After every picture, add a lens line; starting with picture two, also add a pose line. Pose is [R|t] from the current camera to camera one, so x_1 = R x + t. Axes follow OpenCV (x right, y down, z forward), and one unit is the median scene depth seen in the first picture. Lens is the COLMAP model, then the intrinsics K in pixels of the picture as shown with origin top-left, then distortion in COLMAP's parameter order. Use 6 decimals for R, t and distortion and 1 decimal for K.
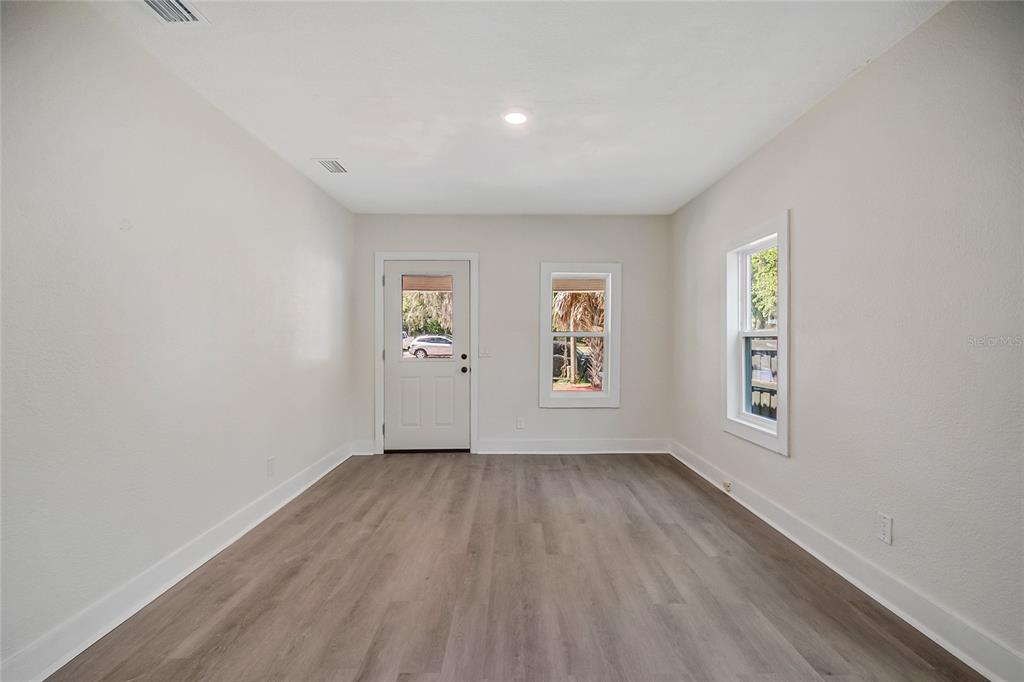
lens RADIAL K [[446.2, 0, 515.5], [0, 446.2, 340.1], [0, 0, 1]] dist [0.000358, -0.005139]
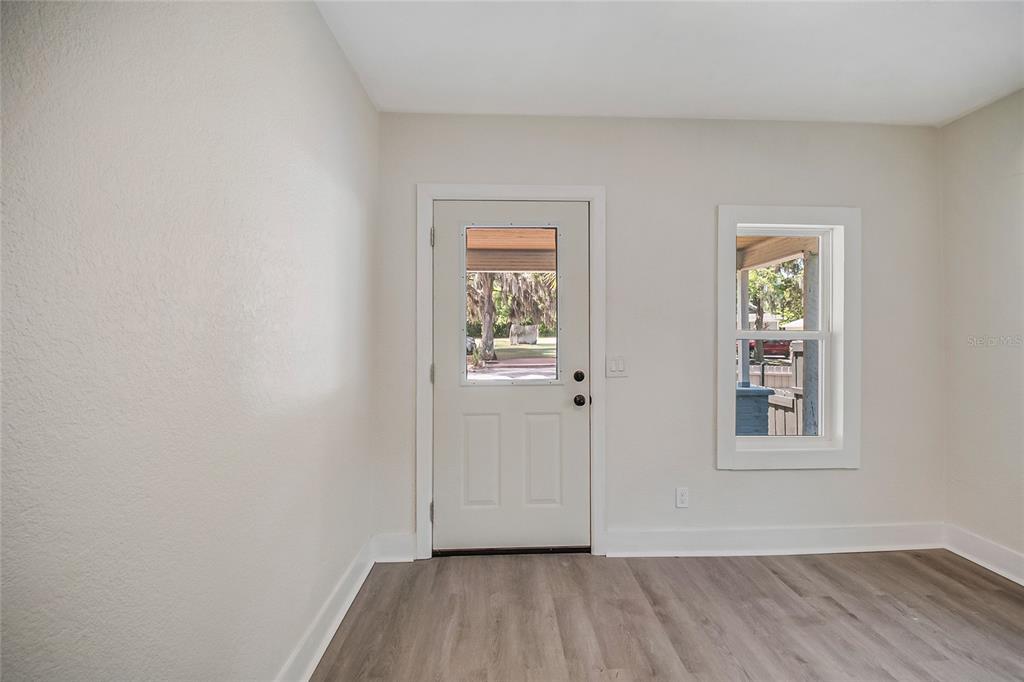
lens RADIAL K [[446.2, 0, 510.2], [0, 446.2, 337.5], [0, 0, 1]] dist [0.000358, -0.005139]
pose [[0.999987, -0.001257, 0.005003, -0.203271], [0.001290, 0.999978, -0.006515, -0.007320], [-0.004994, 0.006521, 0.999966, 0.457532]]
